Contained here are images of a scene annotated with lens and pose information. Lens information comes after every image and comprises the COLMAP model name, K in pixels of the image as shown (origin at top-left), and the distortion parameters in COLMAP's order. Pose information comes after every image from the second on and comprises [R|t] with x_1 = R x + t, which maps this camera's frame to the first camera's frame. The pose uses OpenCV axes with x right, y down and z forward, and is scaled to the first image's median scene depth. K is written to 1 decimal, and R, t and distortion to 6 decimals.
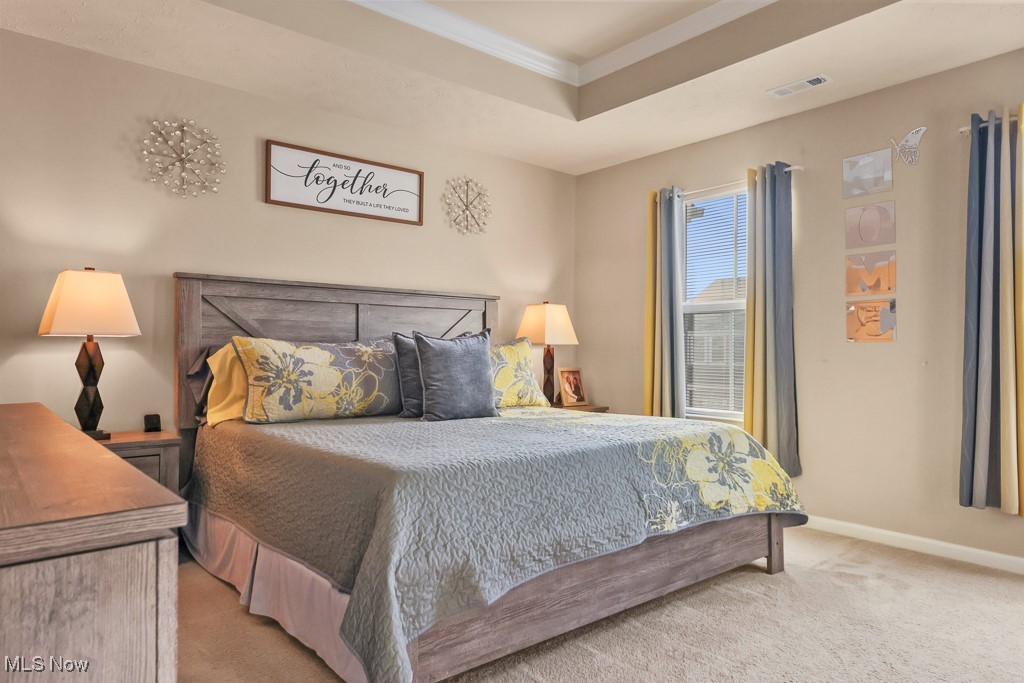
lens RADIAL K [[656.3, 0, 512.0], [0, 656.3, 341.5], [0, 0, 1]] dist [0.000135, 0.000524]
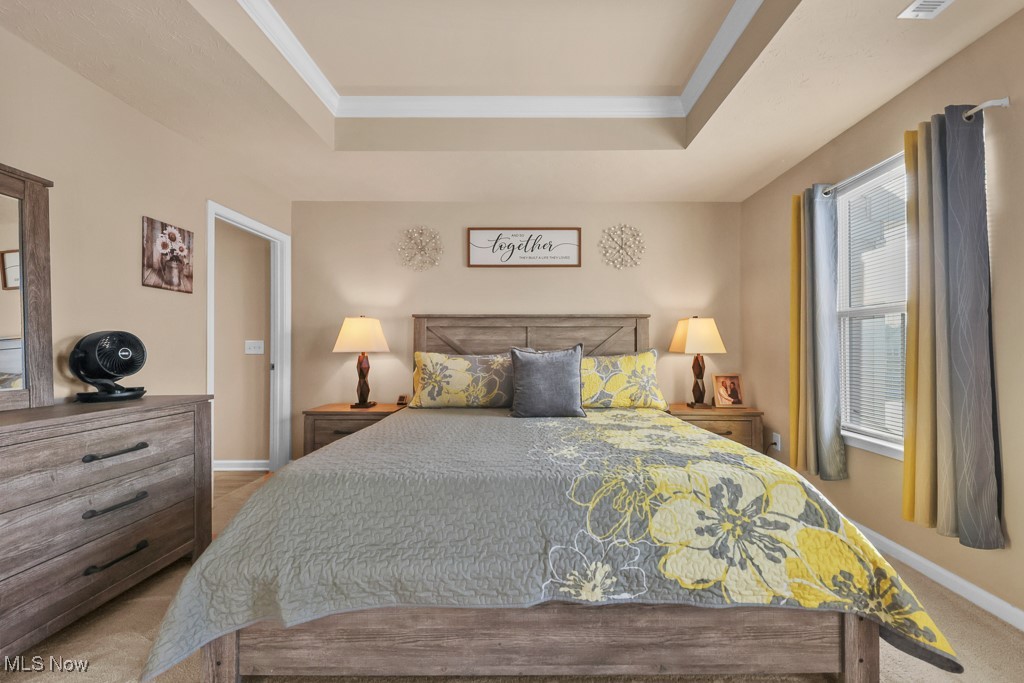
lens RADIAL K [[369.3, 0, 514.9], [0, 369.3, 346.1], [0, 0, 1]] dist [0.013128, -0.009035]
pose [[0.768052, -0.011718, -0.640280, 0.328418], [0.013737, 0.999904, -0.001821, -0.016130], [0.640240, -0.007397, 0.768140, 0.422396]]
